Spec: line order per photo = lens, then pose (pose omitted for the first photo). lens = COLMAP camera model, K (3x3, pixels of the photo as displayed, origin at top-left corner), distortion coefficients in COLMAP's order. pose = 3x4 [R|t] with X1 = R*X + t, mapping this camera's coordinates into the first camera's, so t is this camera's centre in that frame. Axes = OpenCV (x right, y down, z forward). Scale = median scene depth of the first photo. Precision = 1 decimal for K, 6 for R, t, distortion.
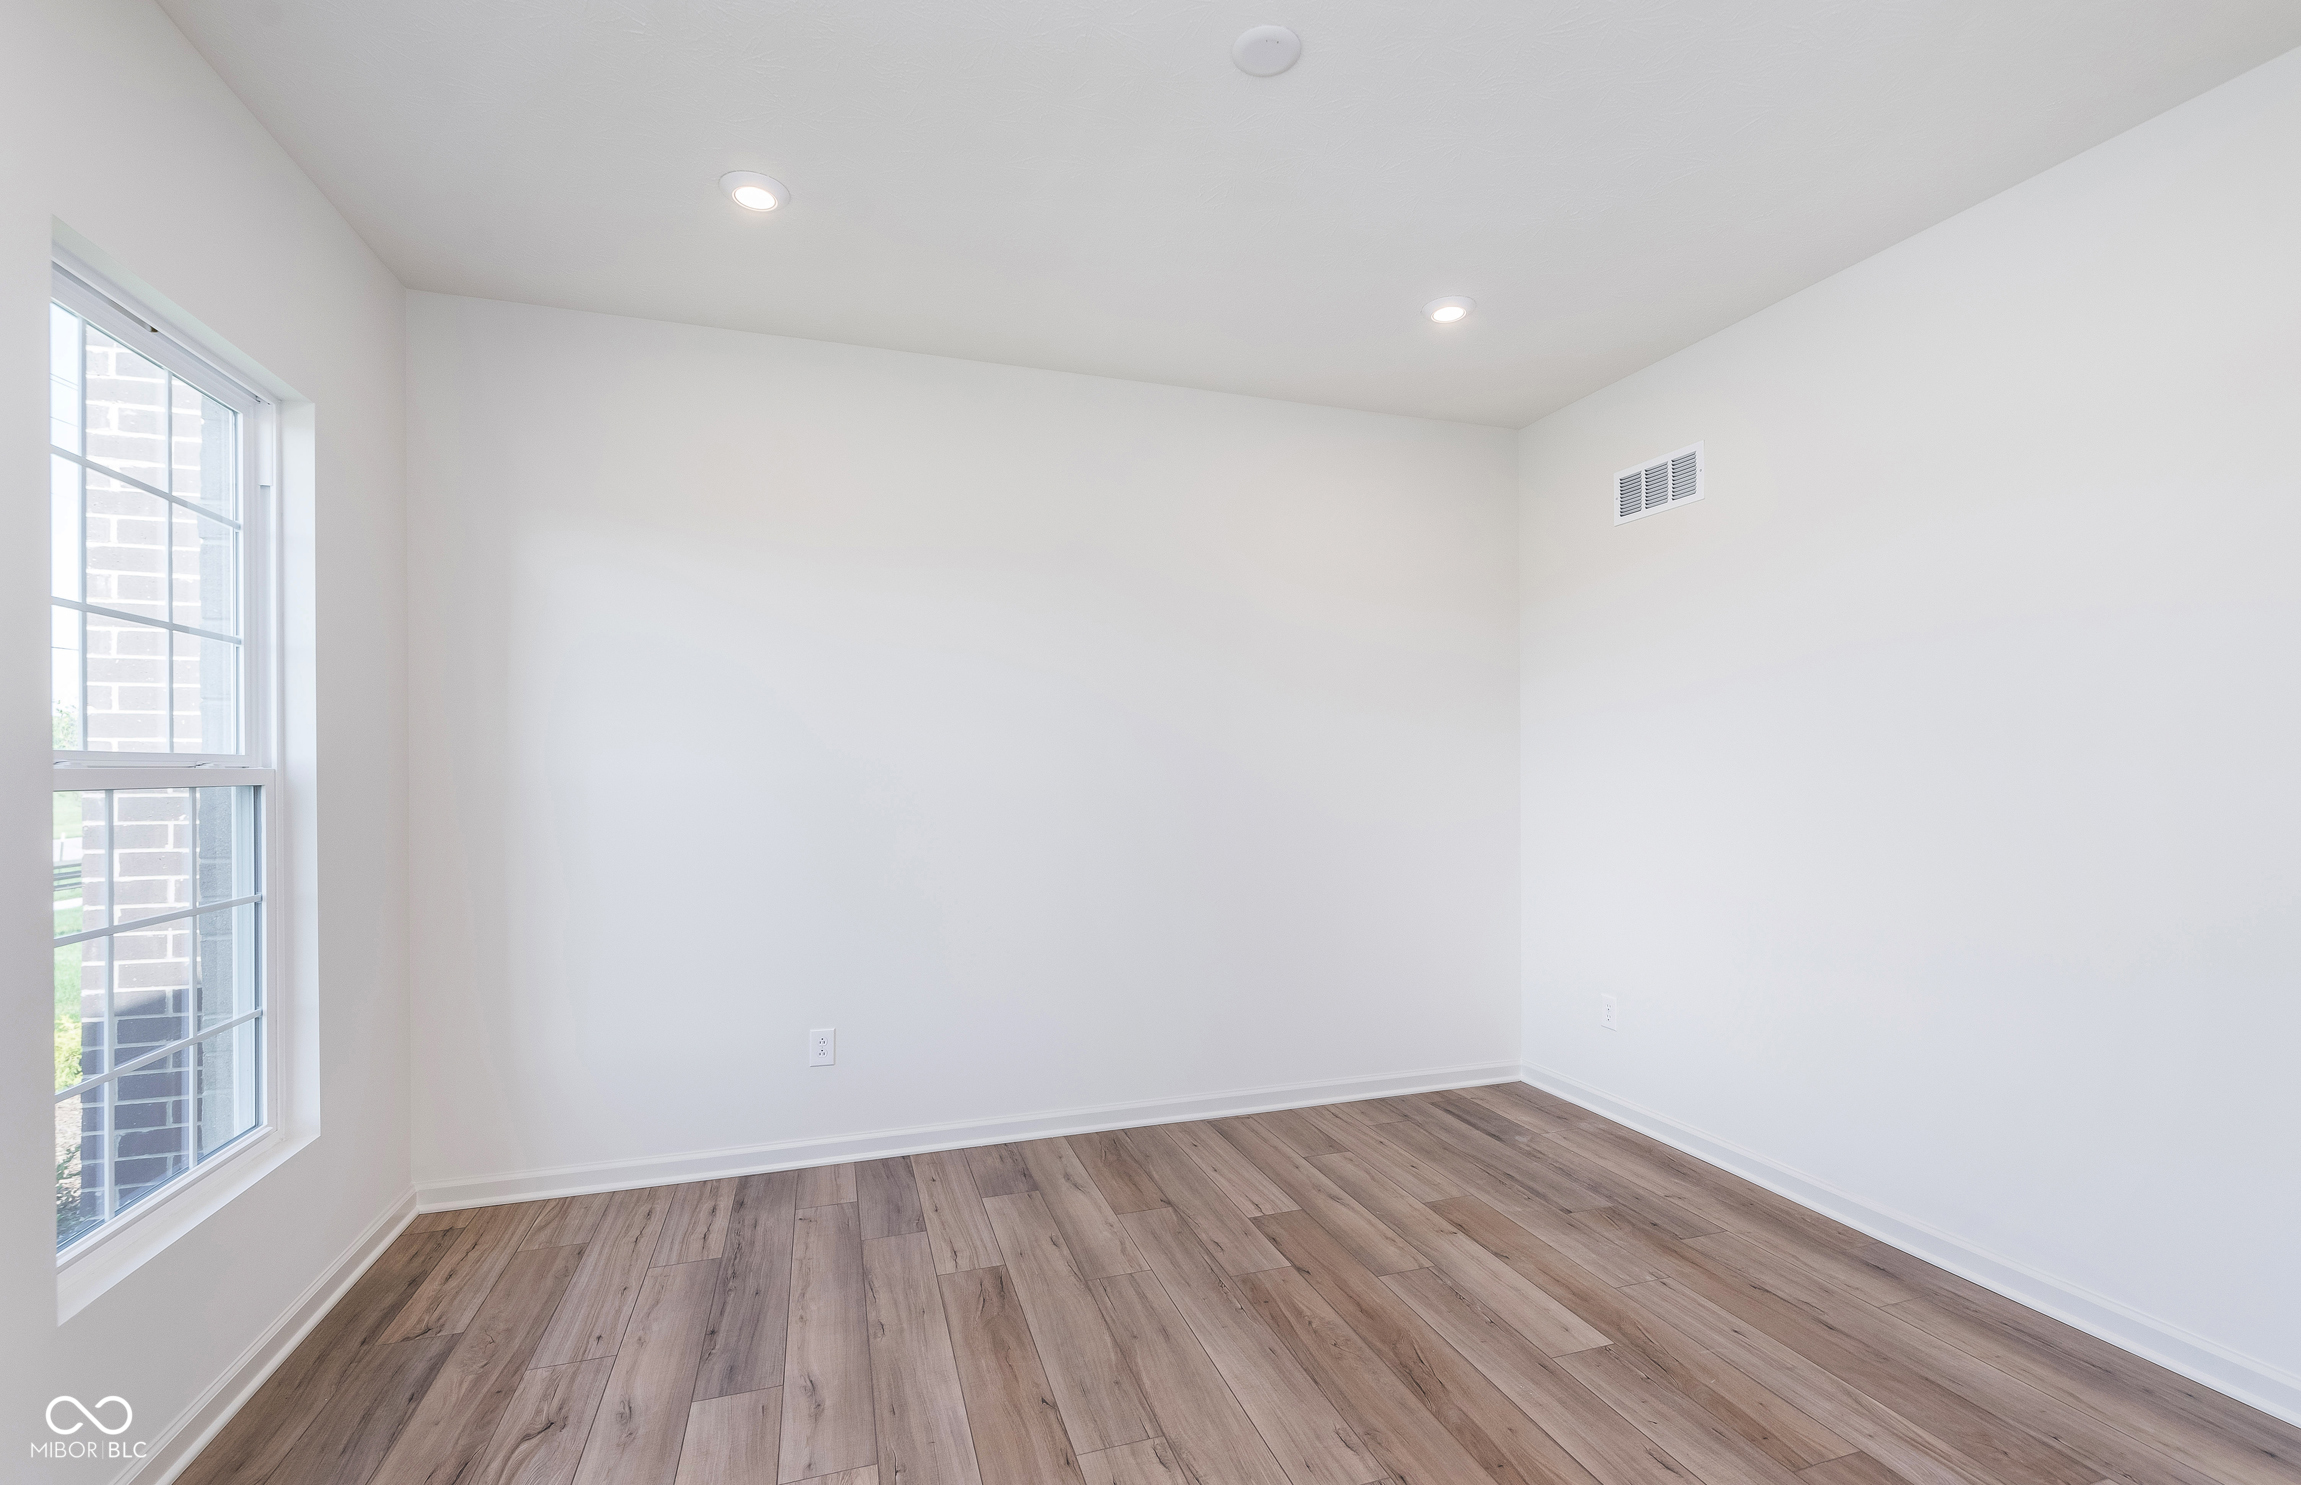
lens RADIAL K [[1001.2, 0, 1151.9], [0, 1001.2, 759.8], [0, 0, 1]] dist [0.005106, -0.000962]
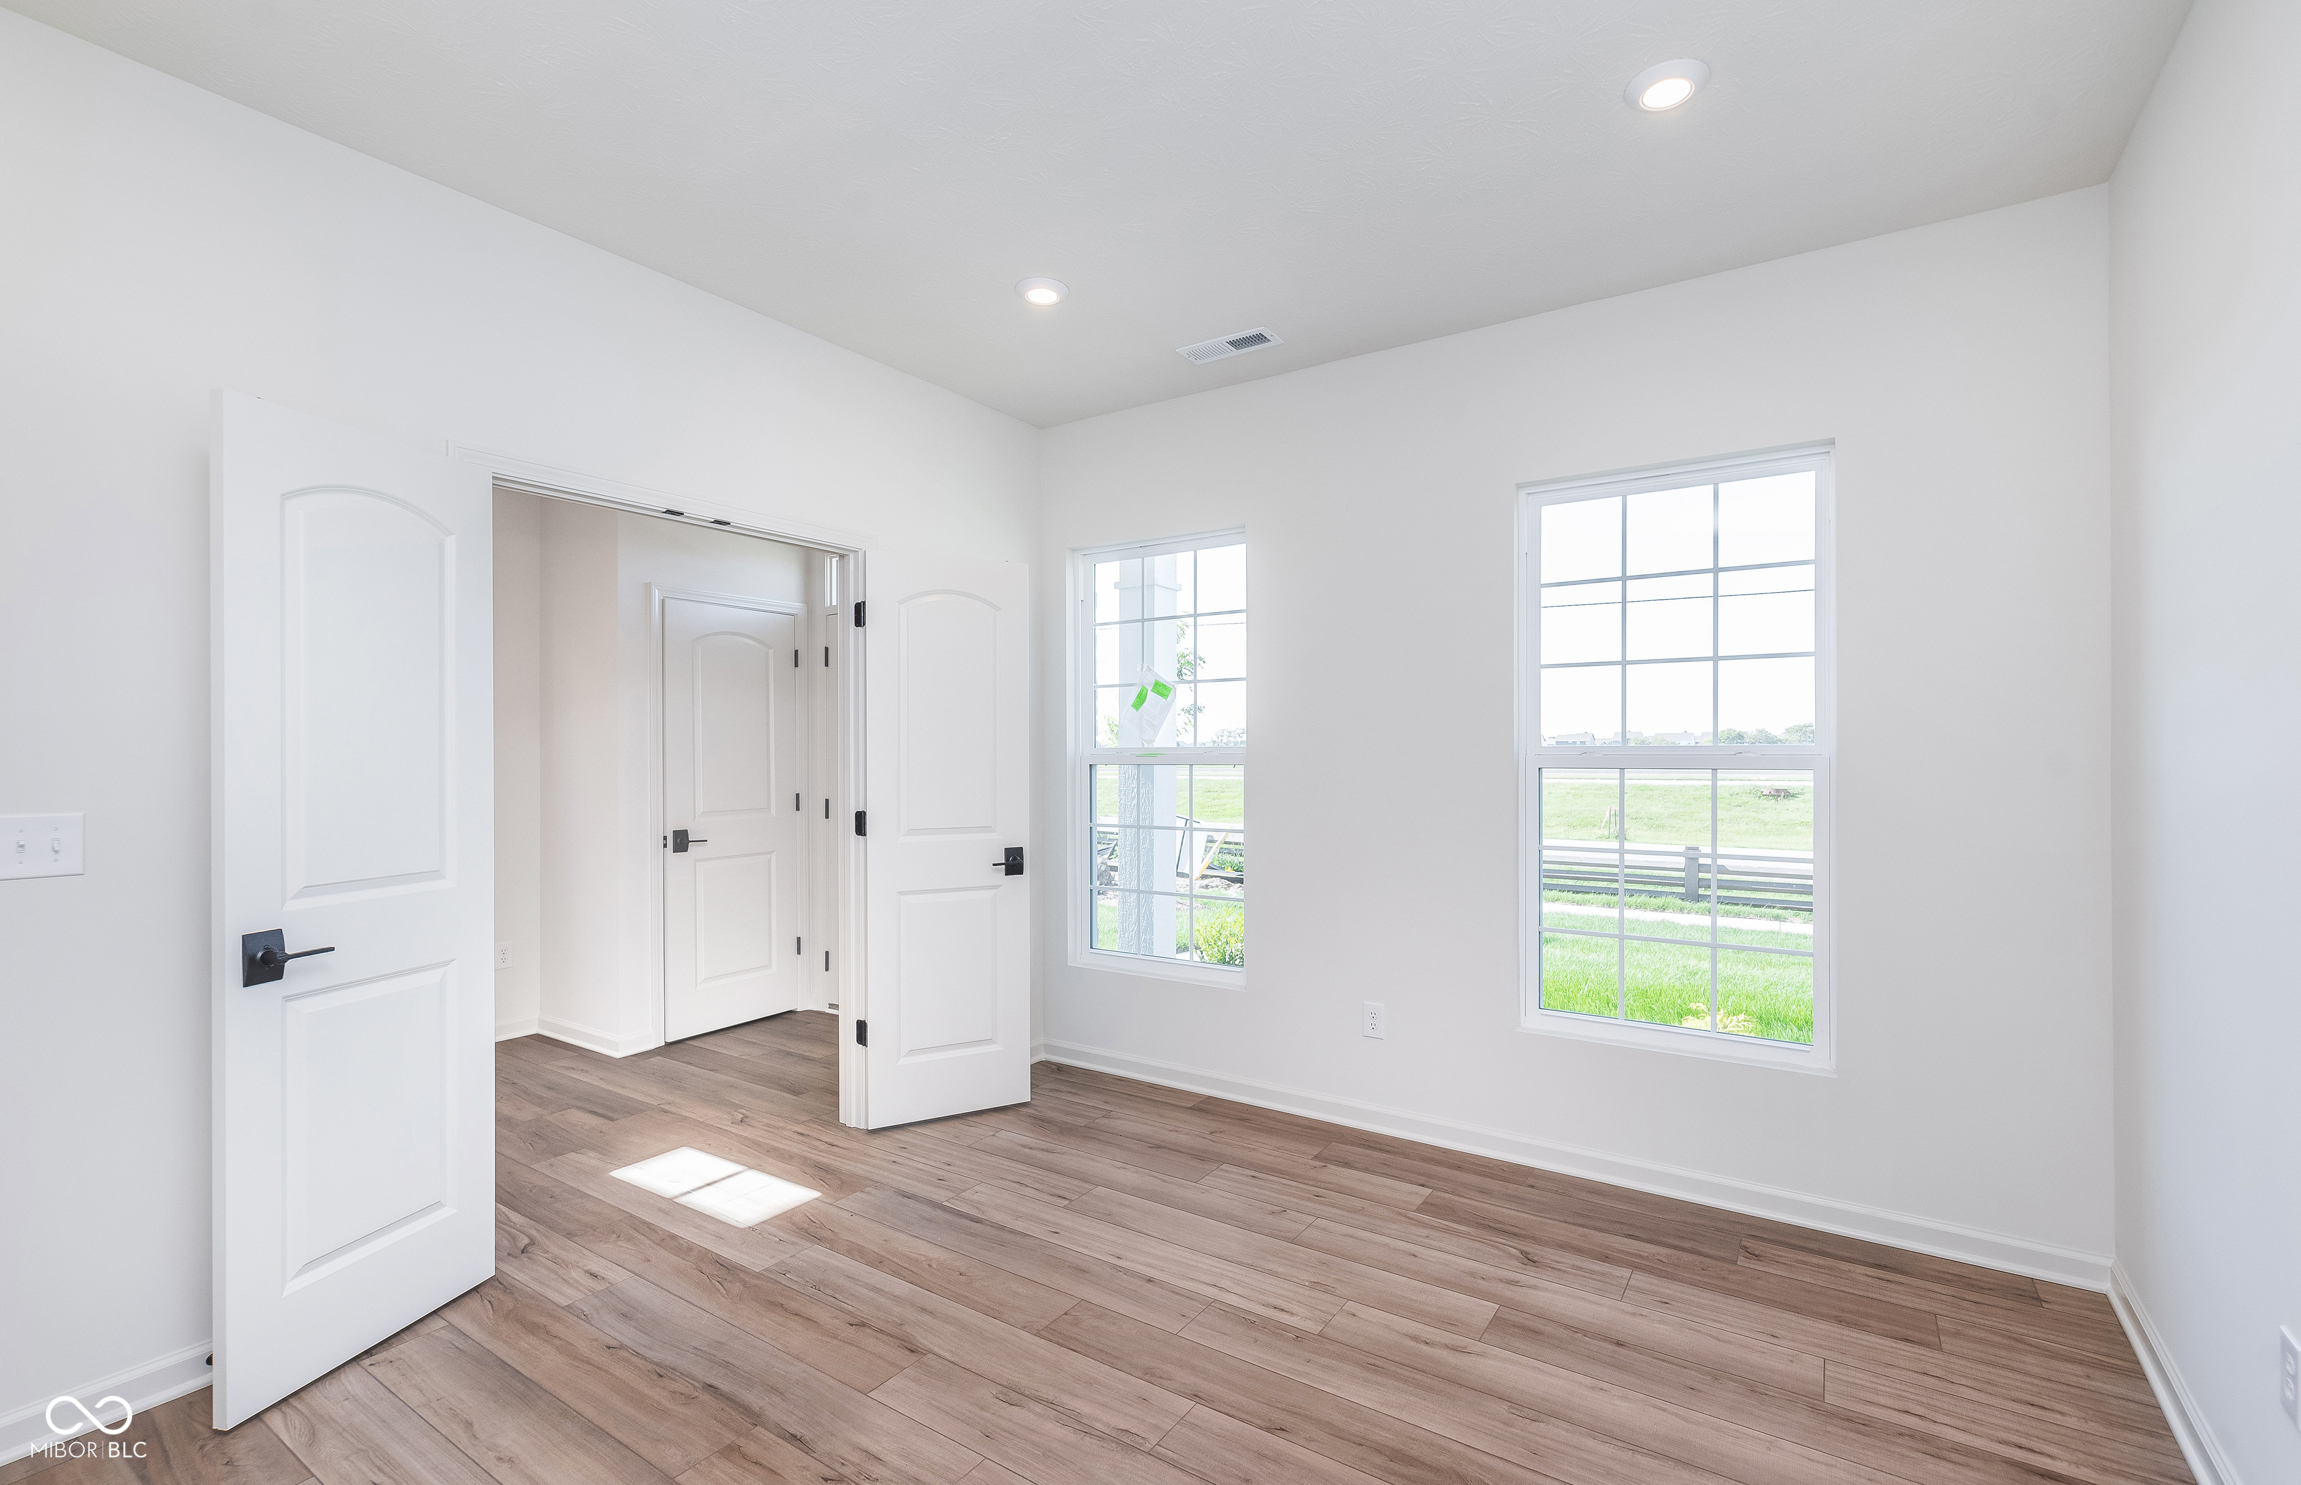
lens RADIAL K [[1001.2, 0, 1158.3], [0, 1001.2, 744.3], [0, 0, 1]] dist [0.005106, -0.000962]
pose [[-0.782252, -0.001845, -0.622959, 0.546205], [0.006299, 0.999921, -0.010870, 0.003692], [0.622930, -0.012427, -0.782179, 1.595067]]
